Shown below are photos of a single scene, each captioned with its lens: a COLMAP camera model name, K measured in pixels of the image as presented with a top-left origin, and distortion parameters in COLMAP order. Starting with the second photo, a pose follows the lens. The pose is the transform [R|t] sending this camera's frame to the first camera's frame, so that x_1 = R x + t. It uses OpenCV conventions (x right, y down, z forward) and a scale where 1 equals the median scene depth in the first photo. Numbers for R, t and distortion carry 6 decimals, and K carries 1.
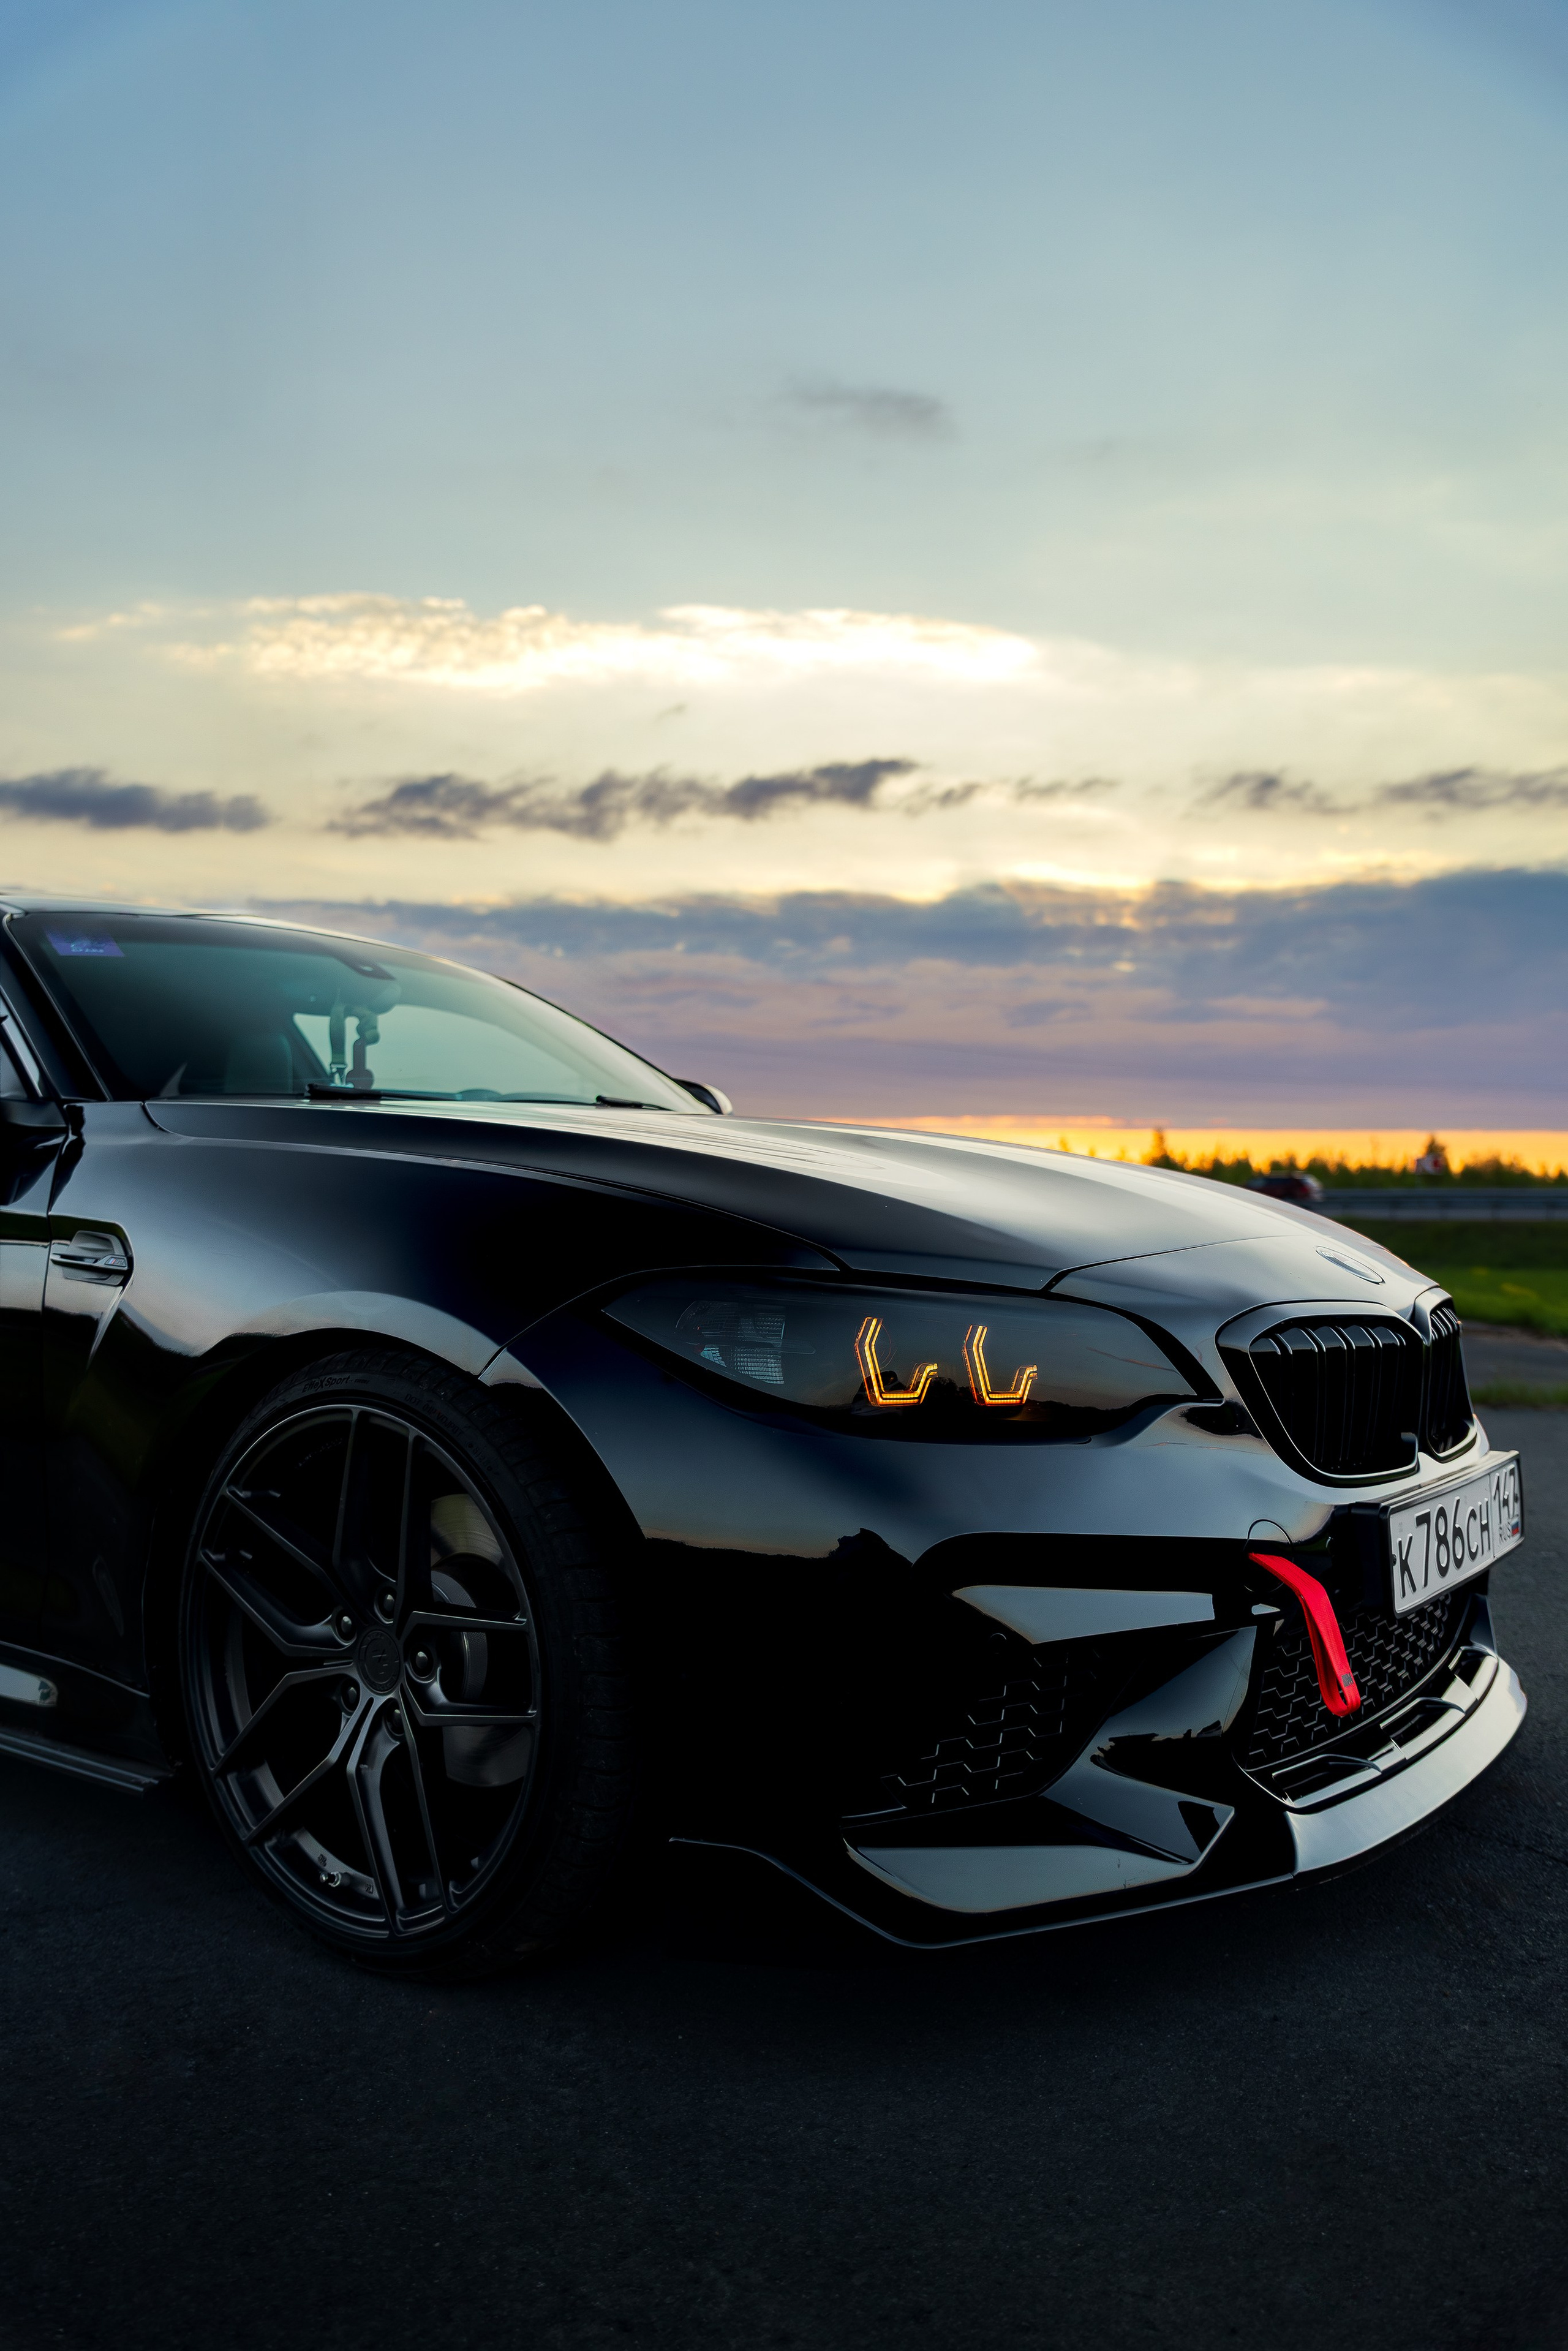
lens RADIAL K [[1849.9, 0, 784.0], [0, 1849.9, 1175.5], [0, 0, 1]] dist [0.053722, -0.001570]
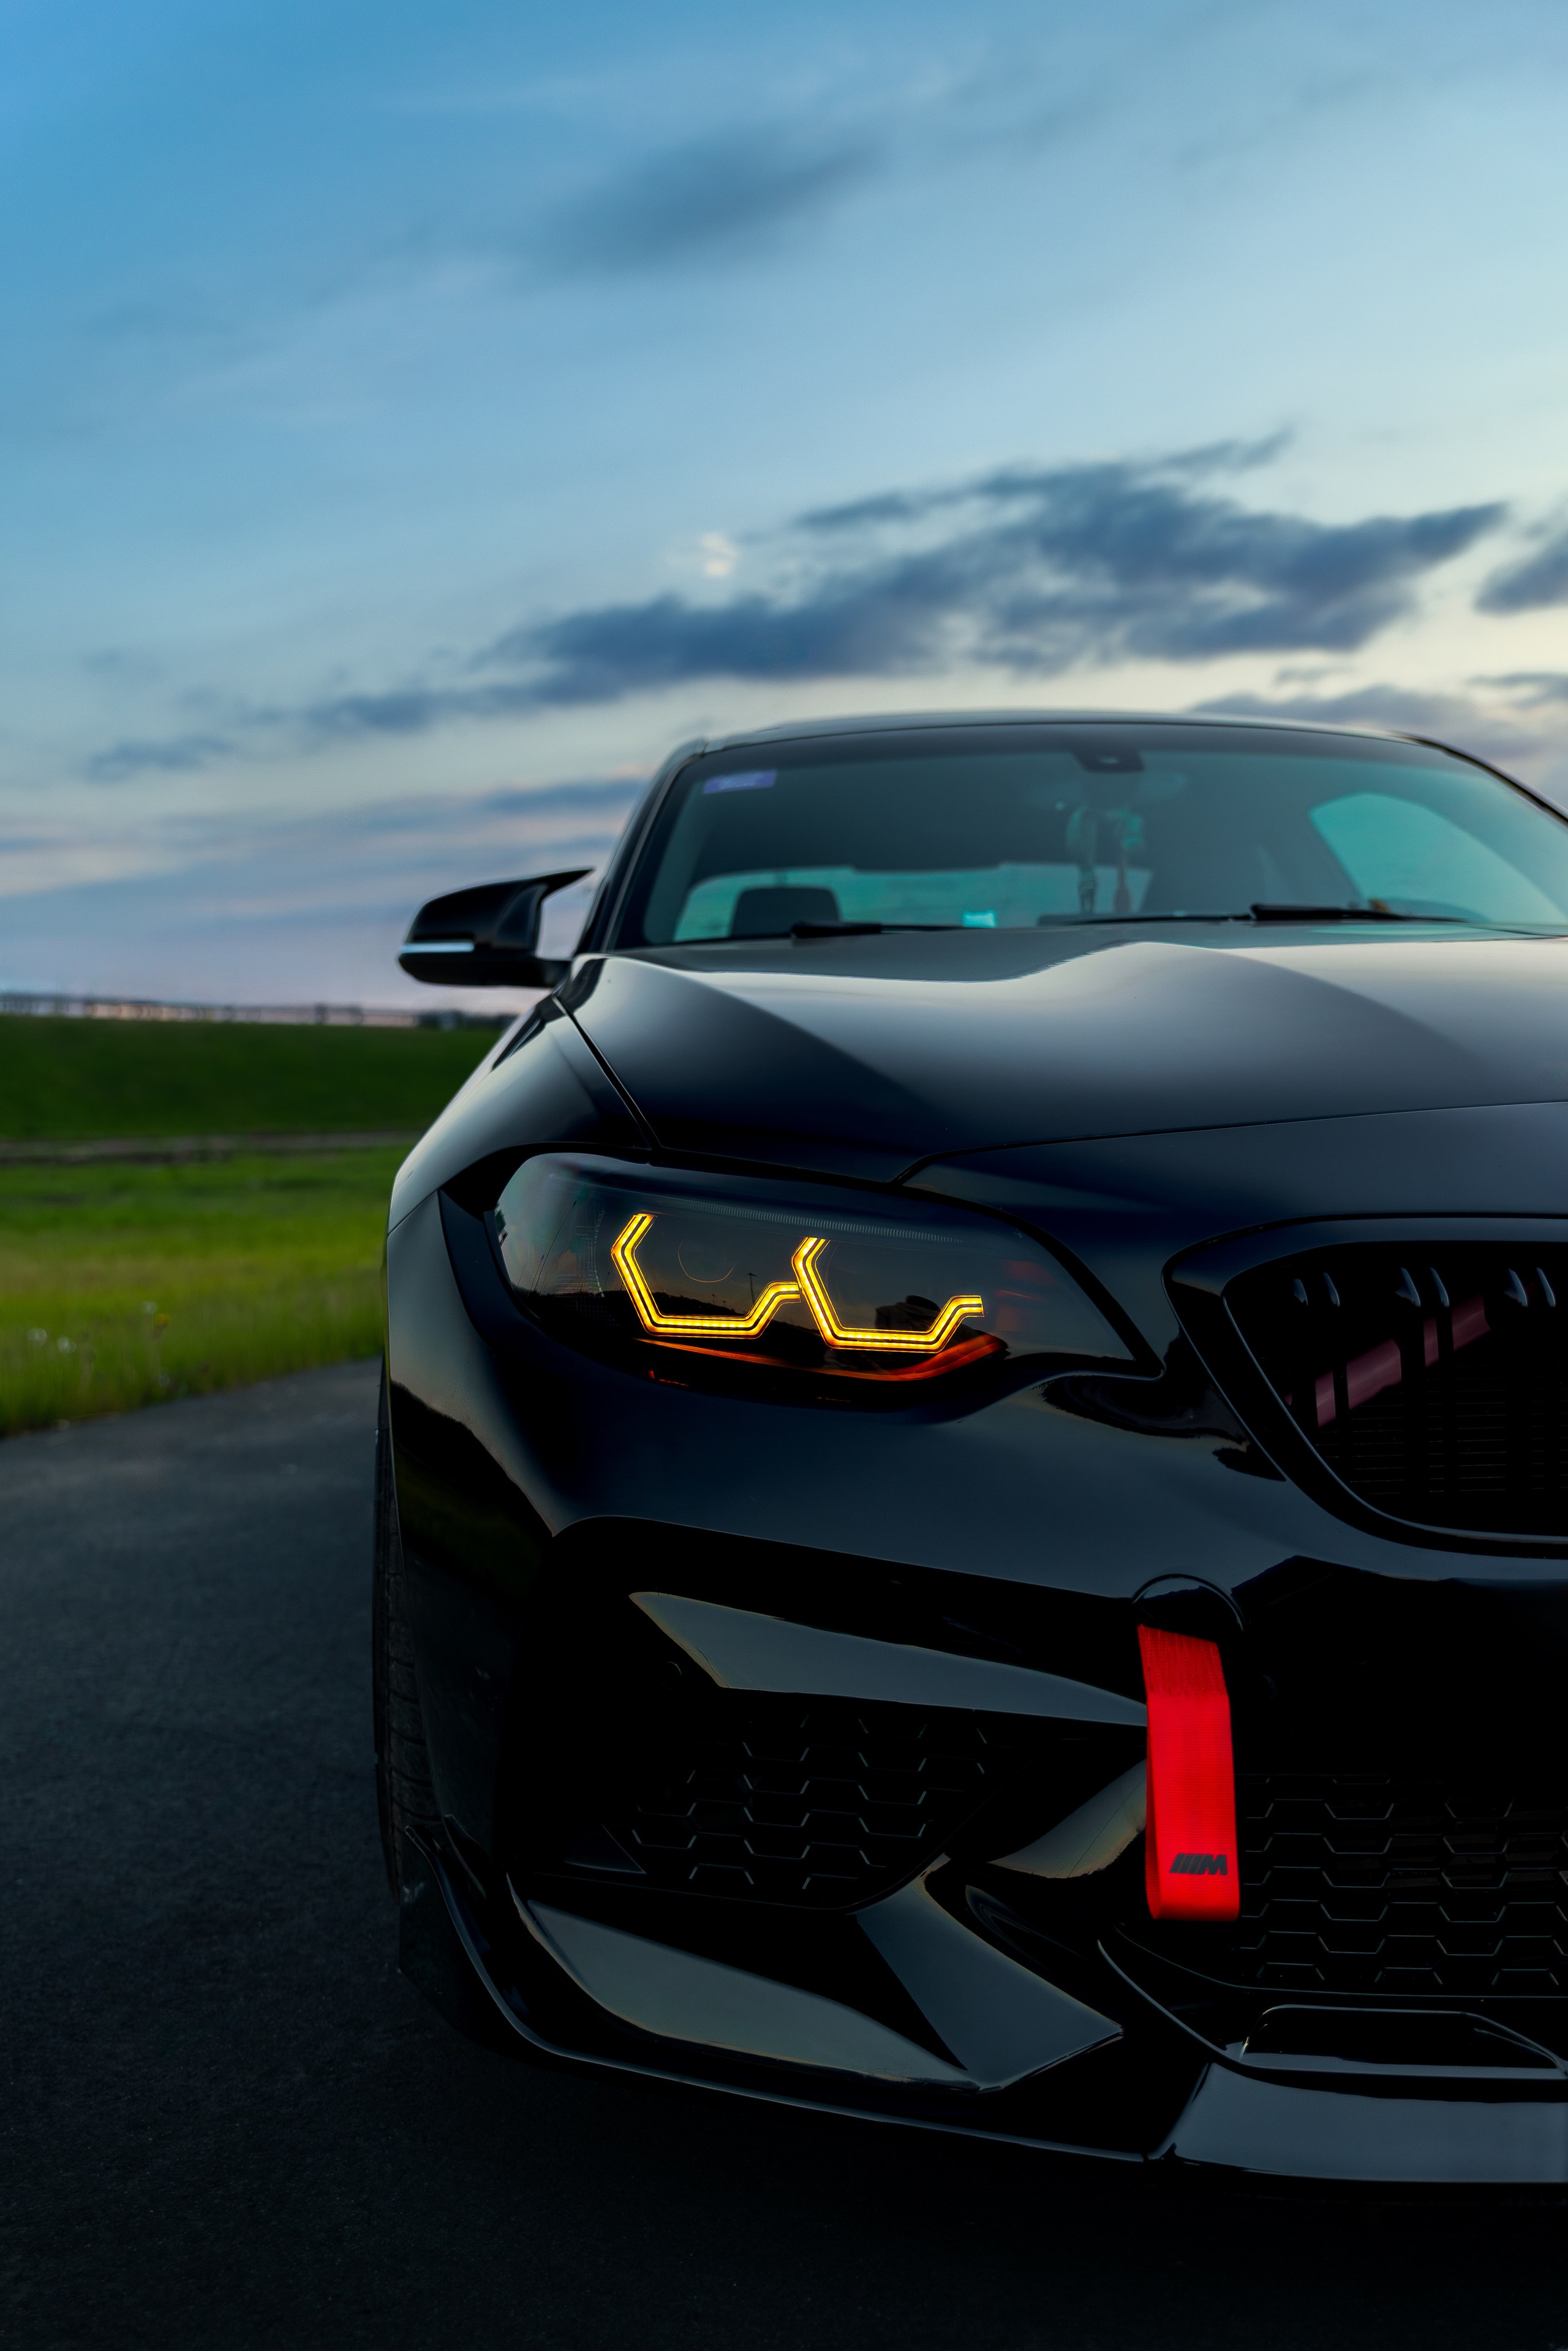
lens RADIAL K [[2237.2, 0, 684.8], [0, 2237.2, 1168.7], [0, 0, 1]] dist [0.013868, 0.009914]
pose [[0.634697, 0.022167, -0.772443, 0.670570], [0.029736, 0.998148, 0.053077, 0.010701], [0.772189, -0.056658, 0.632862, 0.406423]]
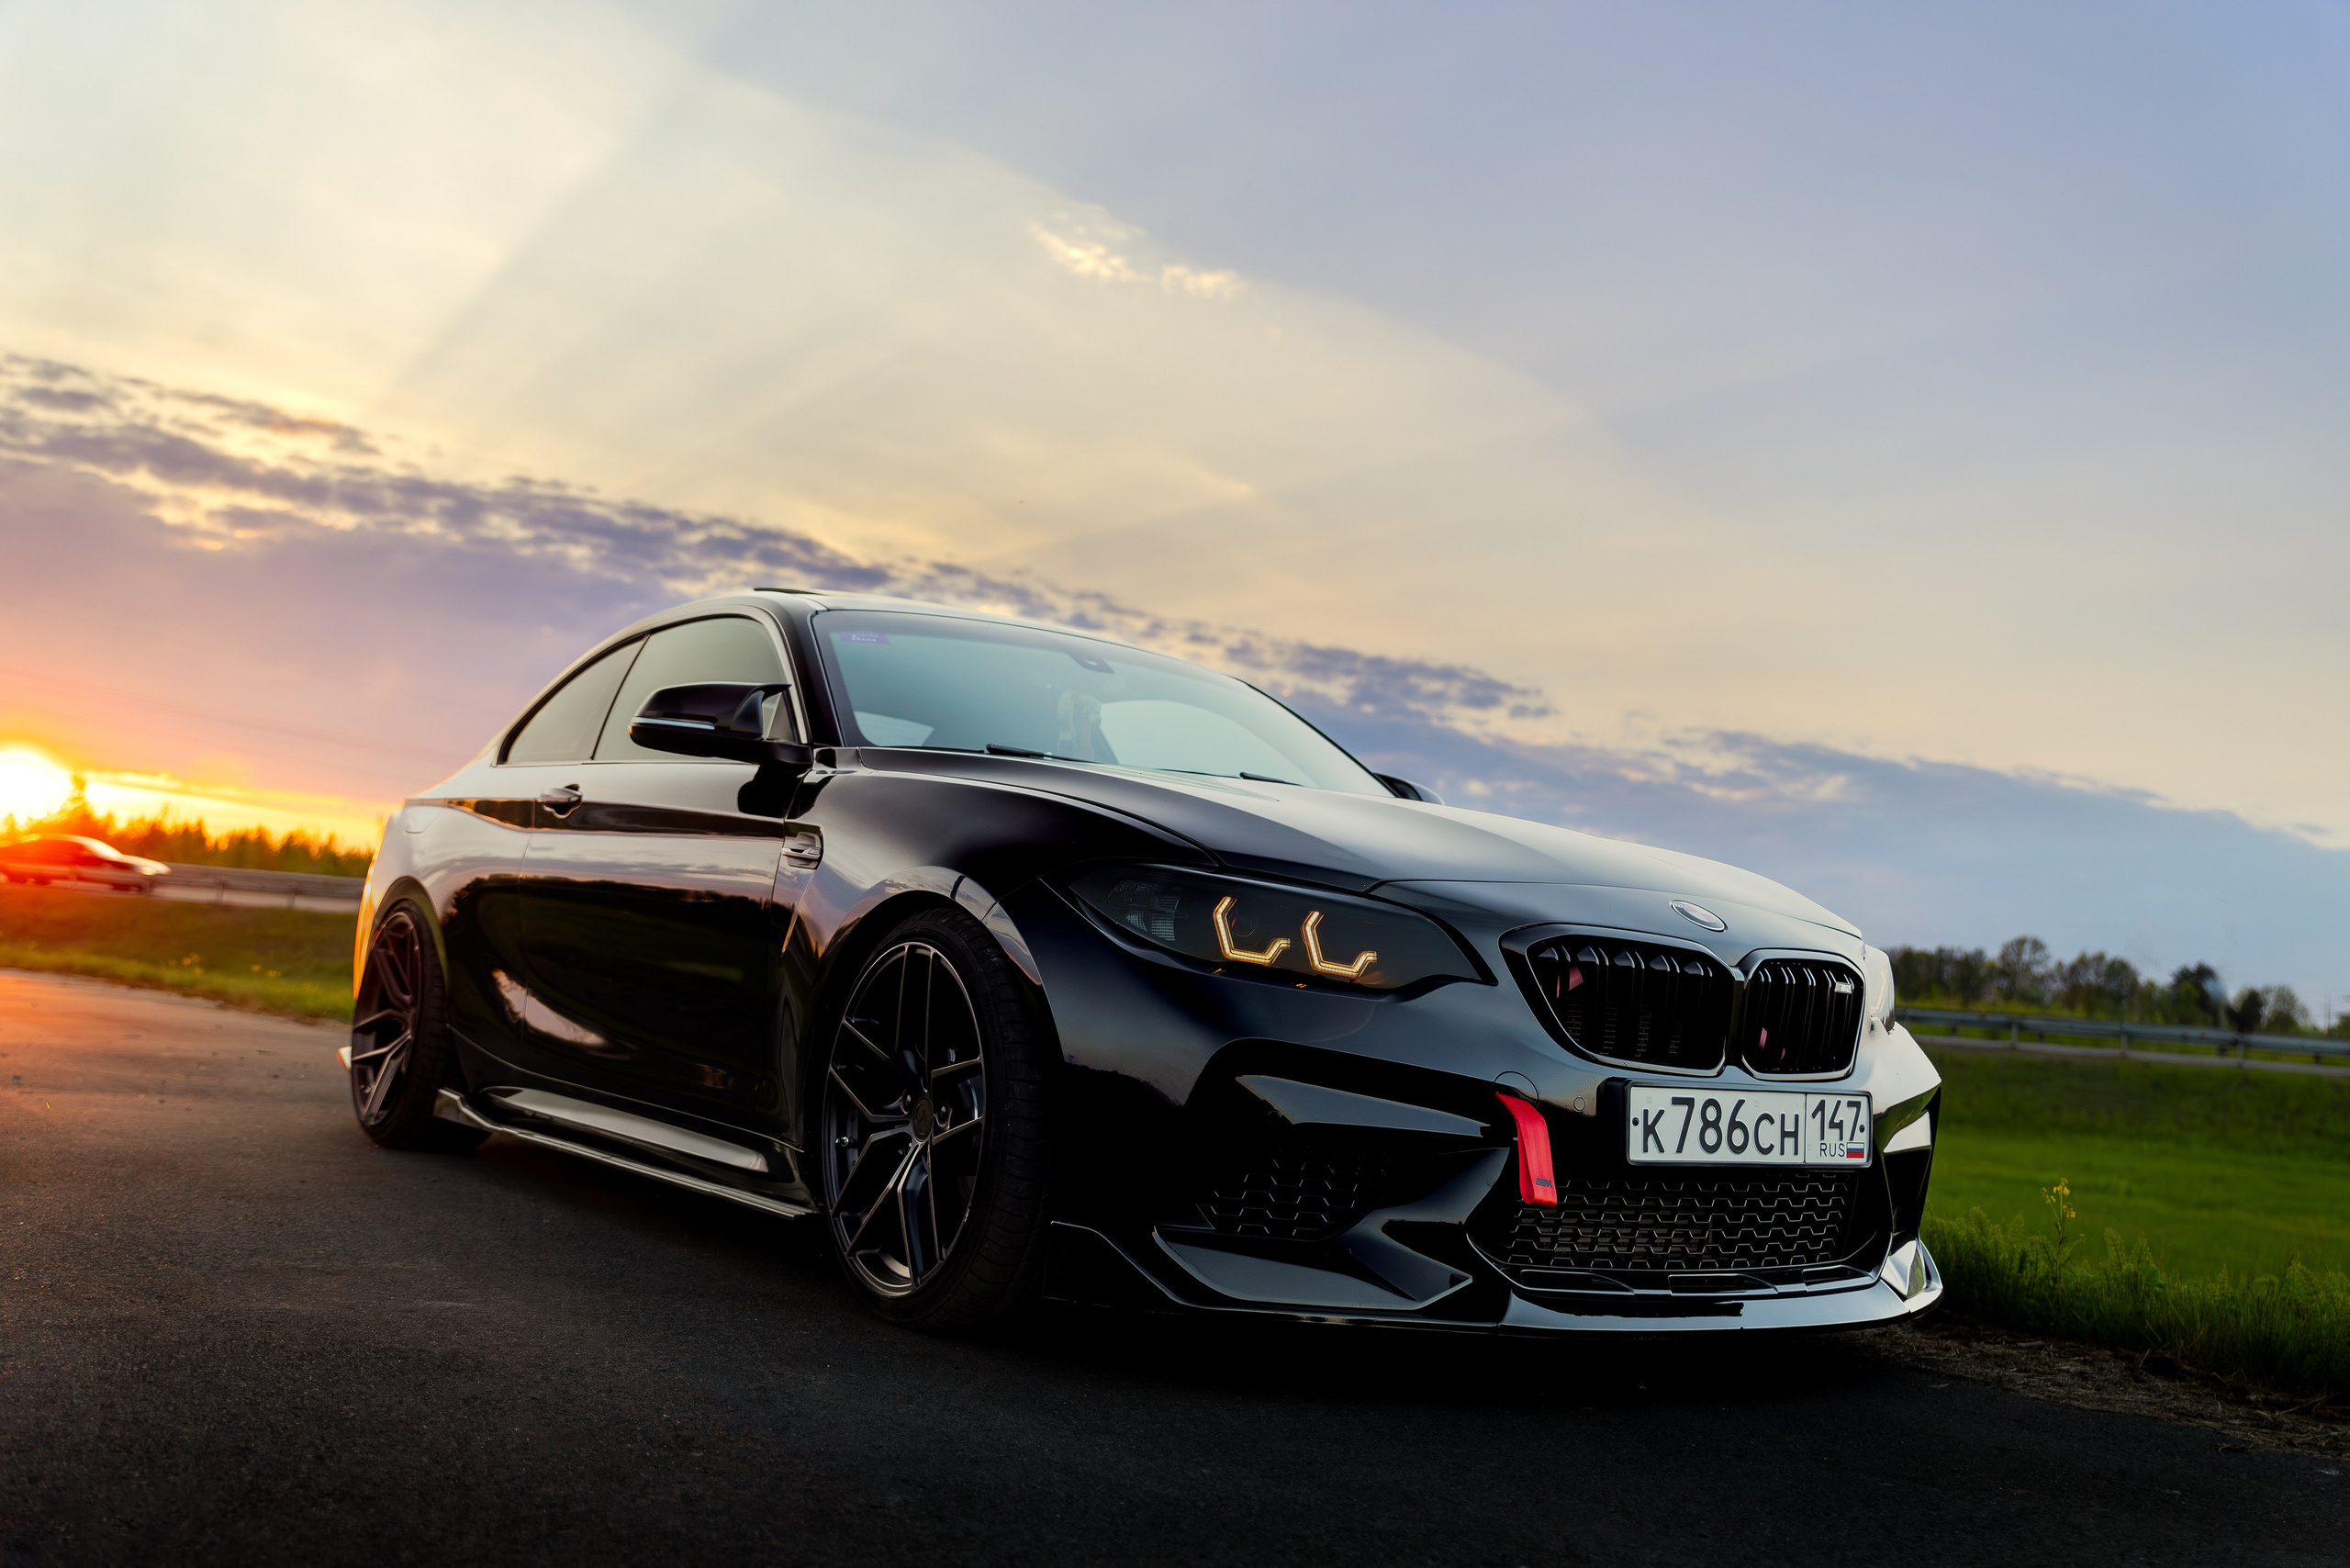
lens RADIAL K [[2373.9, 0, 1173.9], [0, 2373.9, 727.9], [0, 0, 1]] dist [-0.005195, -0.007891]
pose [[0.943456, 0.043361, -0.328650, 0.552315], [-0.075620, 0.993420, -0.086015, 0.097401], [0.322758, 0.106004, 0.940527, -0.705367]]
